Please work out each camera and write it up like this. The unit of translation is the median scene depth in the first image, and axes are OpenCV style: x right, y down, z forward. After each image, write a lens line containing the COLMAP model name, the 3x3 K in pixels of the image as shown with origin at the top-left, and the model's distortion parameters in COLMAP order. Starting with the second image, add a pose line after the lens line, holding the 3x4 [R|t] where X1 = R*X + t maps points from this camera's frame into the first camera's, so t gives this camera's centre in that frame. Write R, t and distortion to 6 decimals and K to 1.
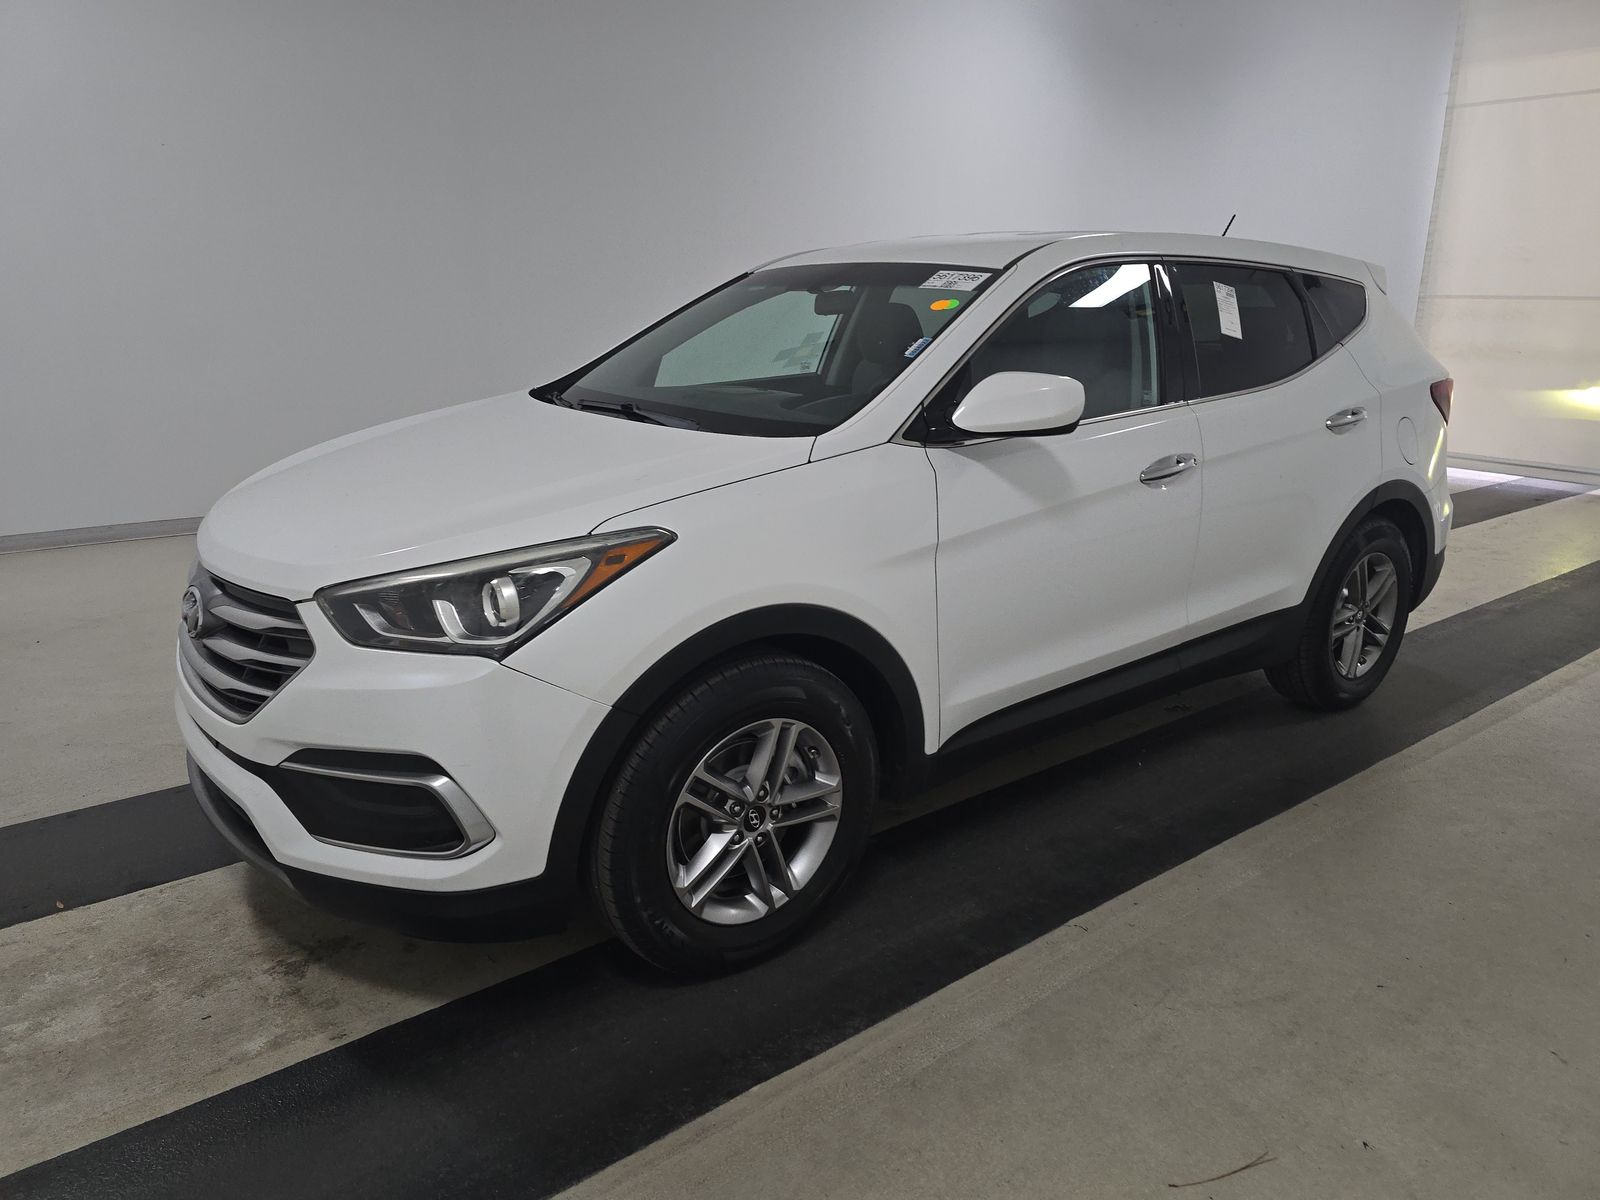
lens RADIAL K [[1109.3, 0, 806.1], [0, 1109.3, 601.2], [0, 0, 1]] dist [0.050754, -0.050638]
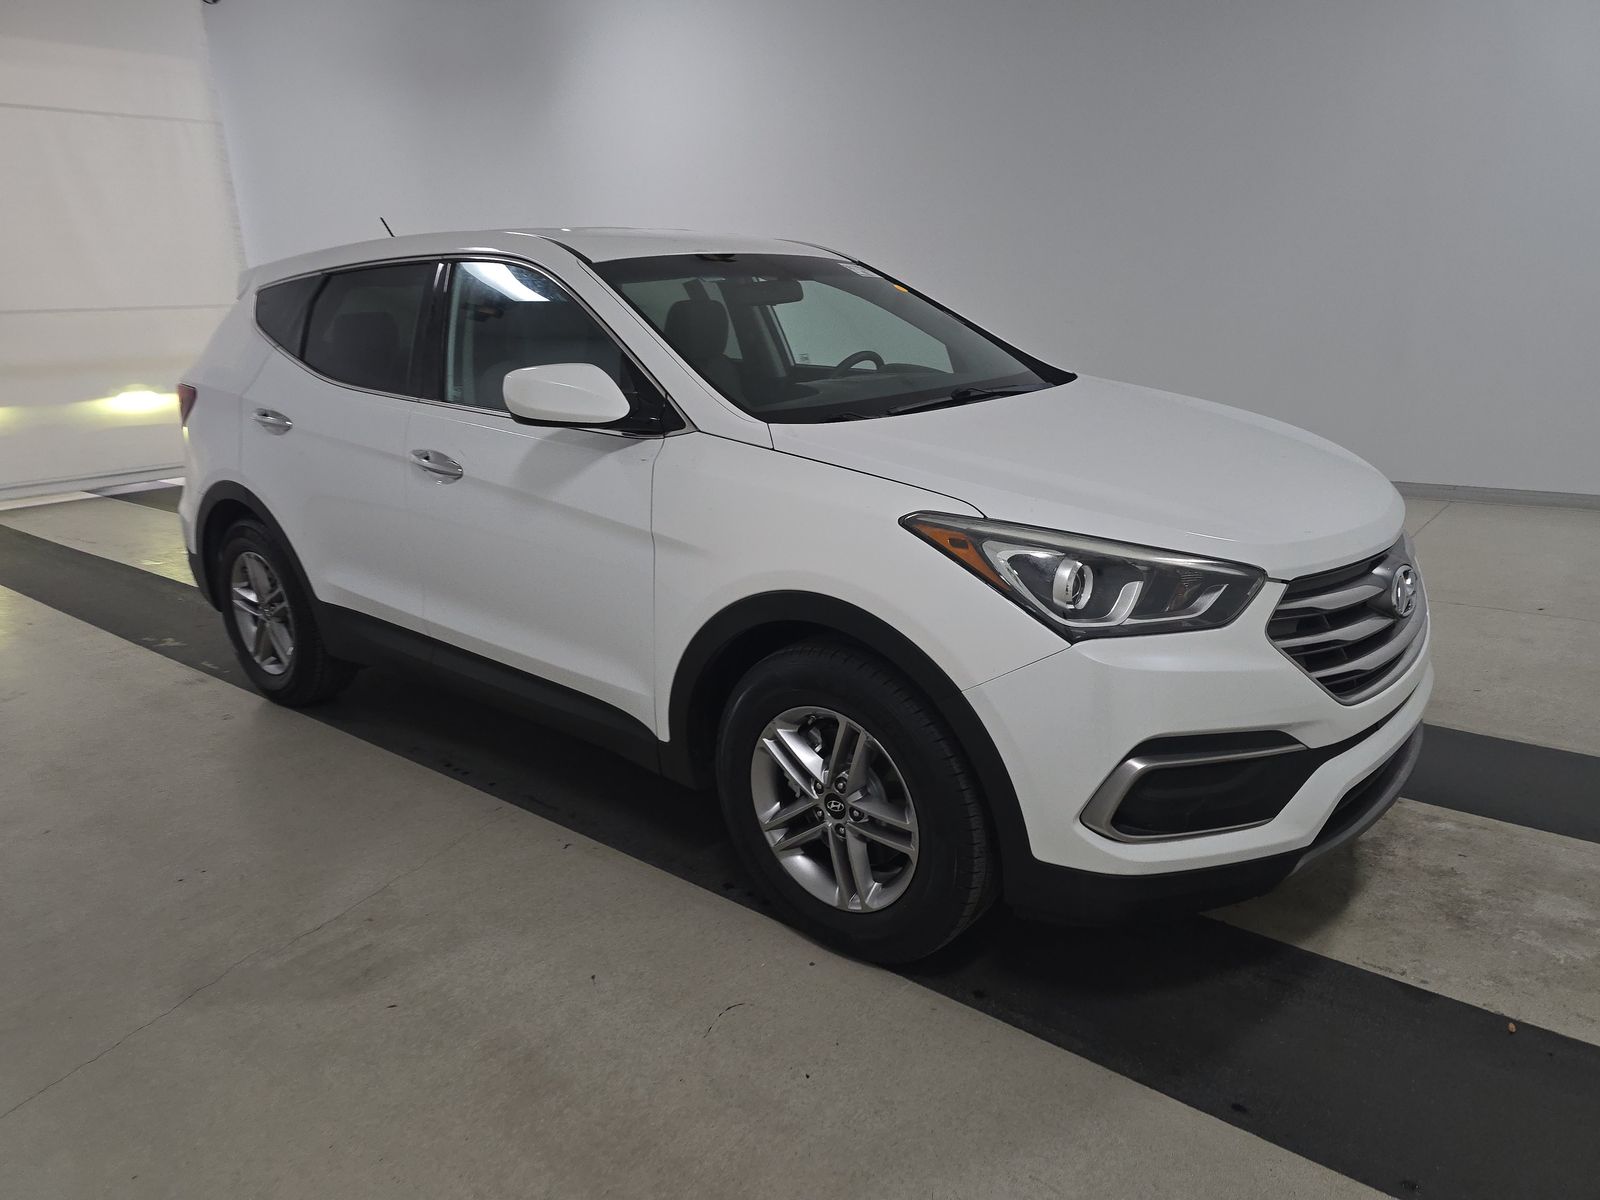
lens RADIAL K [[1109.3, 0, 806.1], [0, 1109.3, 601.2], [0, 0, 1]] dist [0.050754, -0.050638]
pose [[-0.246089, -0.260567, 0.933566, -1.303369], [0.291311, 0.898770, 0.327645, -0.442887], [-0.924434, 0.352587, -0.145271, 1.590547]]
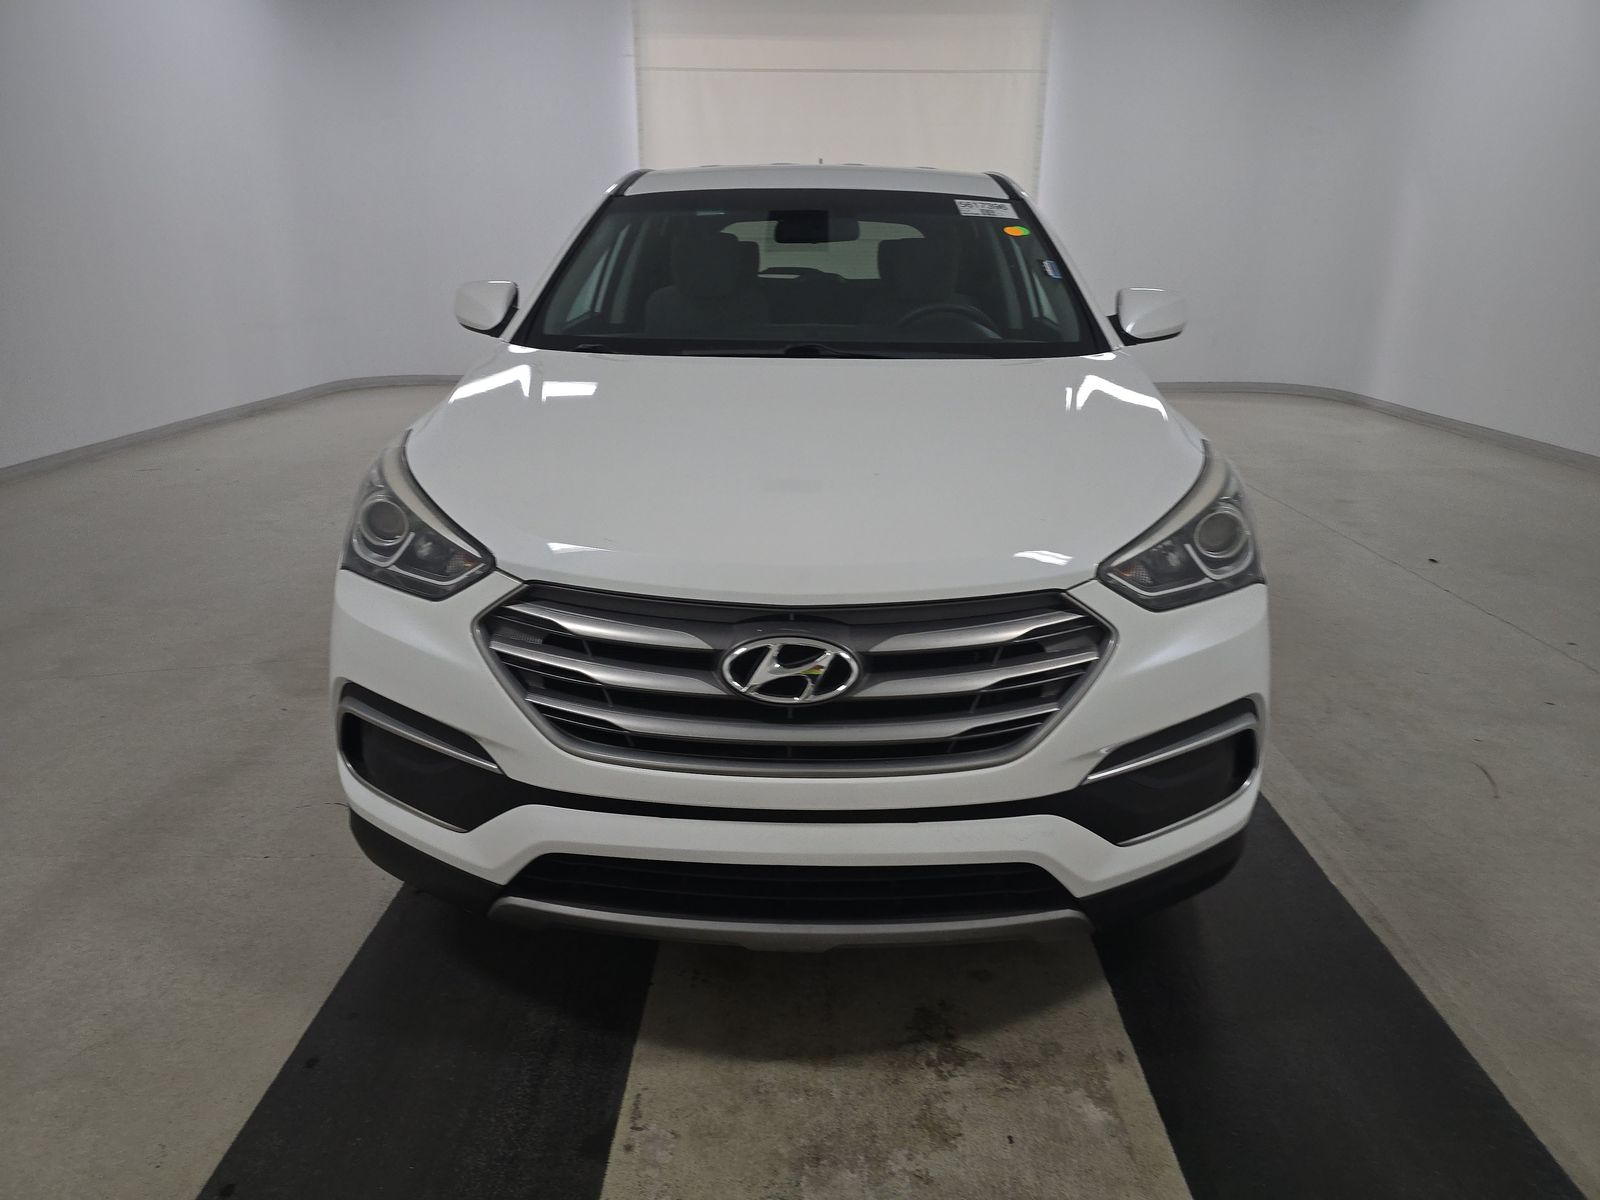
lens RADIAL K [[1109.3, 0, 806.1], [0, 1109.3, 601.2], [0, 0, 1]] dist [0.050754, -0.050638]
pose [[0.604256, -0.242264, 0.759067, -1.040598], [0.204482, 0.967900, 0.146137, -0.130820], [-0.770105, 0.066911, 0.634398, 0.539996]]
